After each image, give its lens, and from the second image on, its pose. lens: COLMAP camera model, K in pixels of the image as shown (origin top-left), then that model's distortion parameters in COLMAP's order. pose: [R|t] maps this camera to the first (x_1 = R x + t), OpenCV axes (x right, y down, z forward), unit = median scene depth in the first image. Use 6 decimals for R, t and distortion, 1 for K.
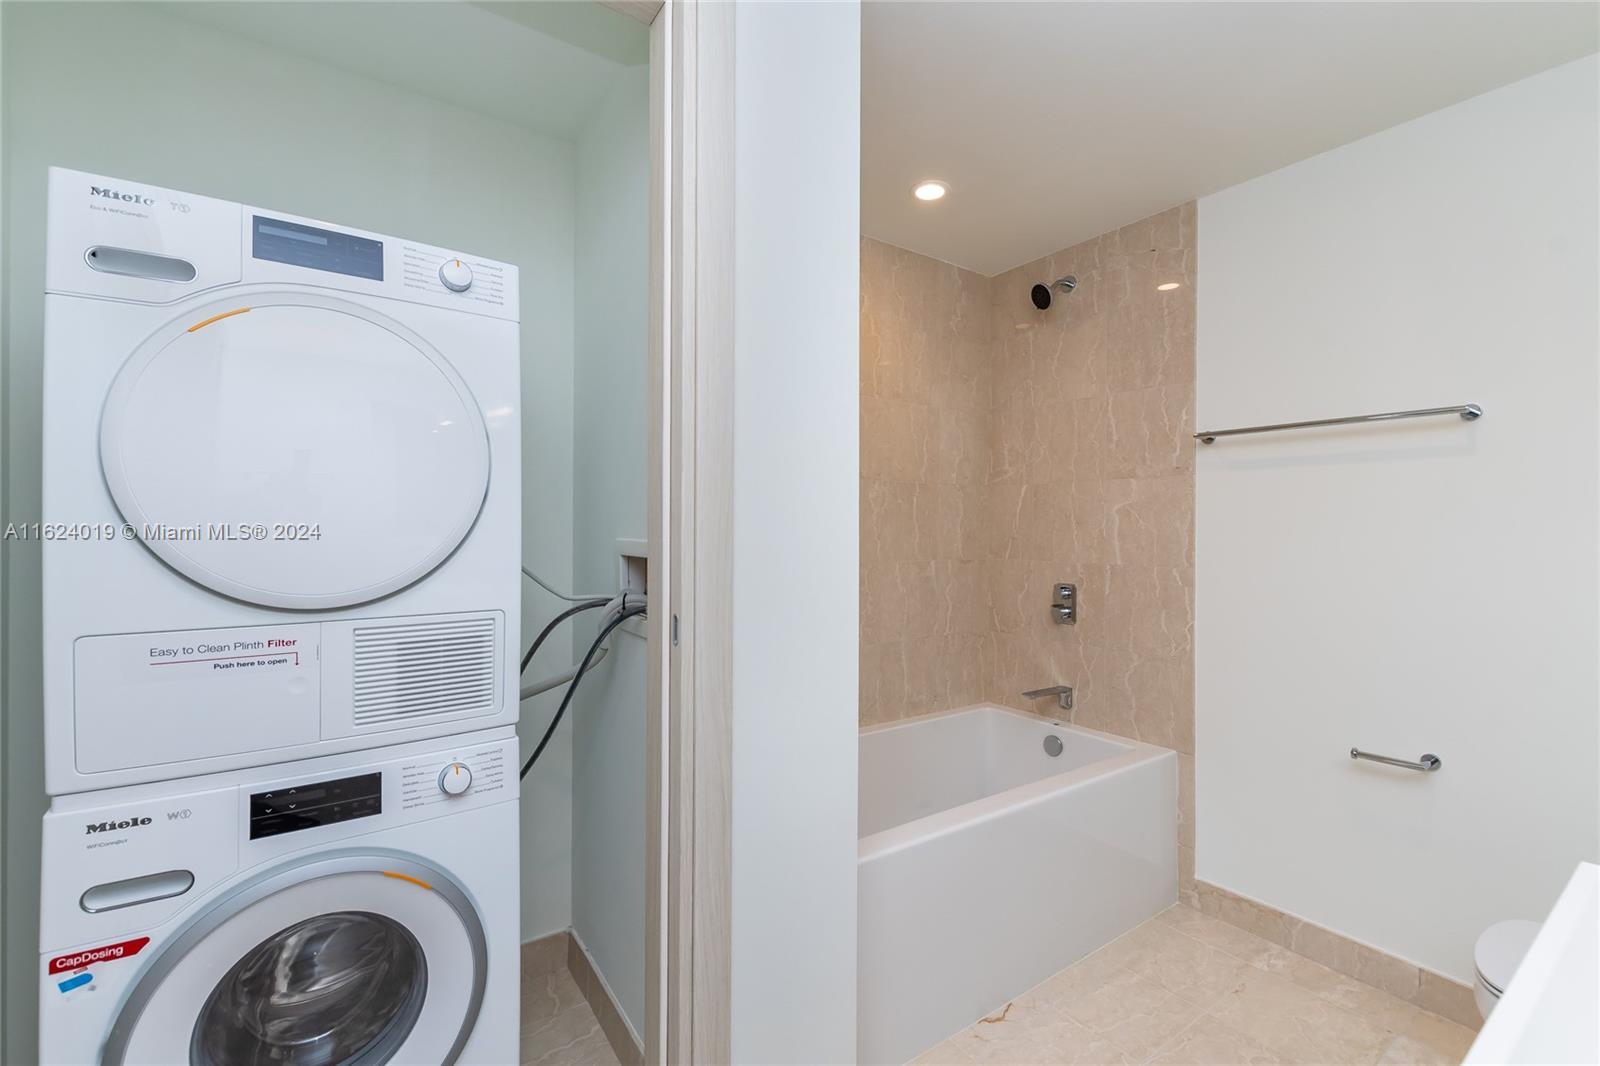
lens RADIAL K [[688.0, 0, 796.2], [0, 688.0, 529.3], [0, 0, 1]] dist [0.014744, -0.003065]
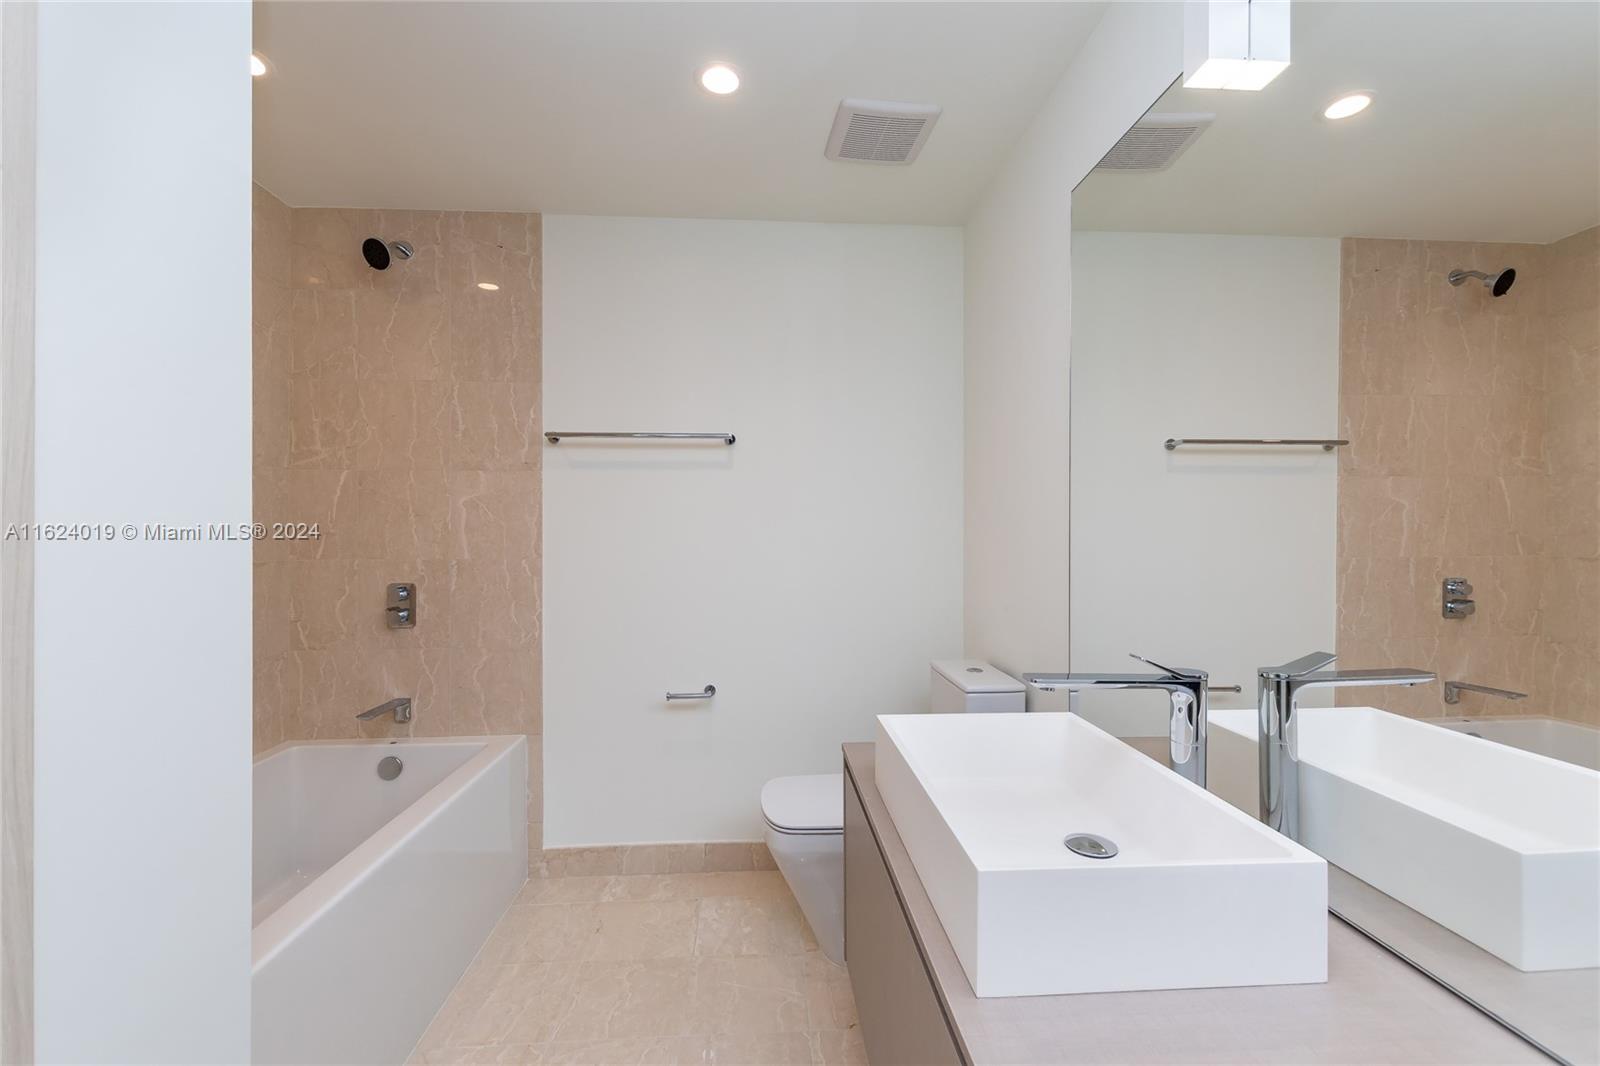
lens RADIAL K [[688.0, 0, 795.9], [0, 688.0, 529.9], [0, 0, 1]] dist [0.014744, -0.003065]
pose [[0.525891, -0.001805, 0.850550, -0.115281], [0.004772, 0.999988, -0.000828, 0.013882], [-0.850539, 0.004495, 0.525893, 0.101443]]
